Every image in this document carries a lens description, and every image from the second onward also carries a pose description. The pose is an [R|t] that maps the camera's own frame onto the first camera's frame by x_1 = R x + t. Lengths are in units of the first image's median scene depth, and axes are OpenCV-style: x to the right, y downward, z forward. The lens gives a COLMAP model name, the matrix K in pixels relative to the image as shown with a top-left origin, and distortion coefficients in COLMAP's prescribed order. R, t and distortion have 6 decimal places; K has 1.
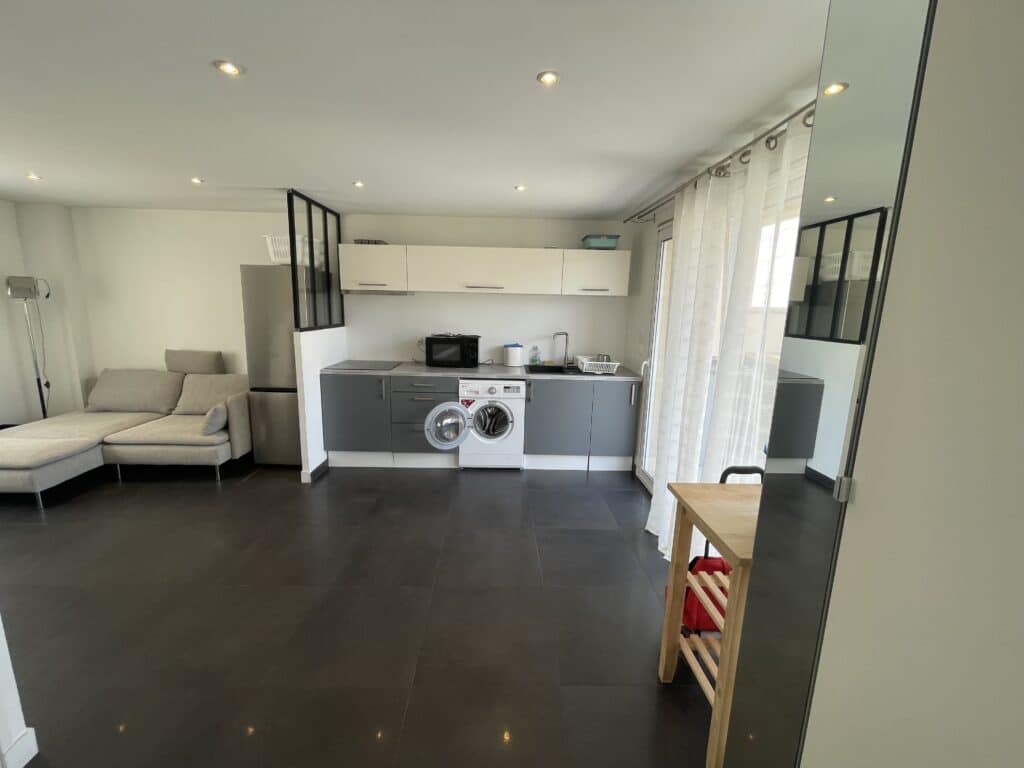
lens RADIAL K [[411.3, 0, 508.7], [0, 411.3, 379.6], [0, 0, 1]] dist [-0.005315, 0.000155]
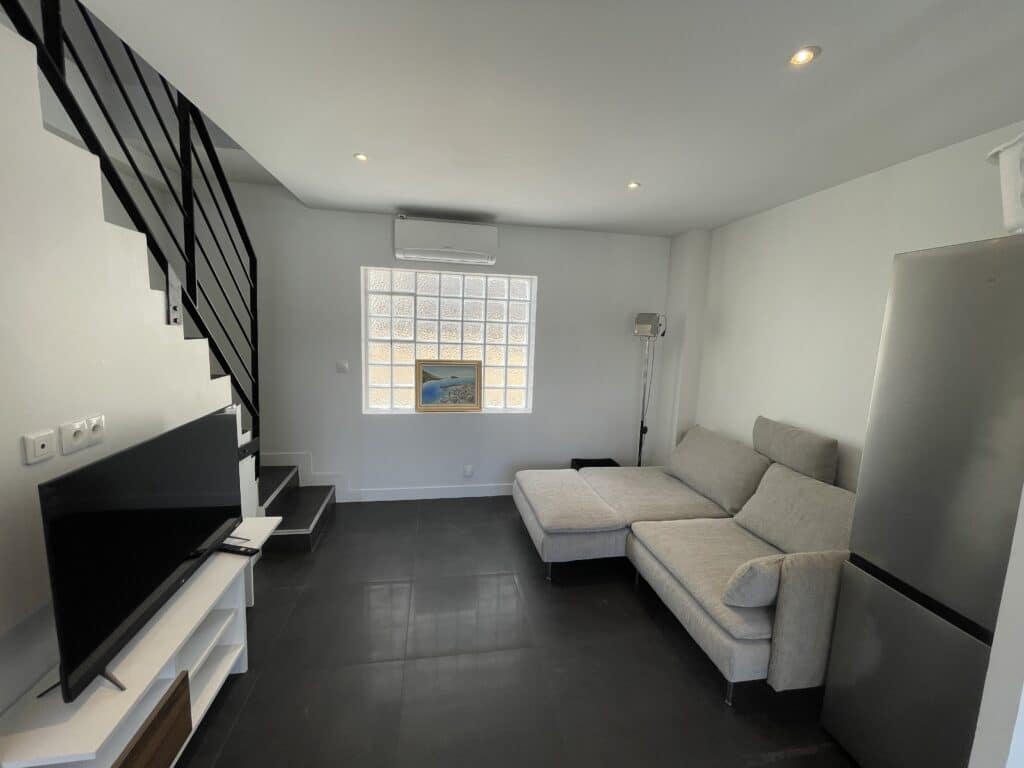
lens RADIAL K [[411.3, 0, 513.4], [0, 411.3, 378.5], [0, 0, 1]] dist [-0.005315, 0.000155]
pose [[0.138071, 0.101594, -0.985198, -0.288011], [-0.206379, 0.975841, 0.071706, -0.109155], [0.968682, 0.193424, 0.155702, 0.572291]]
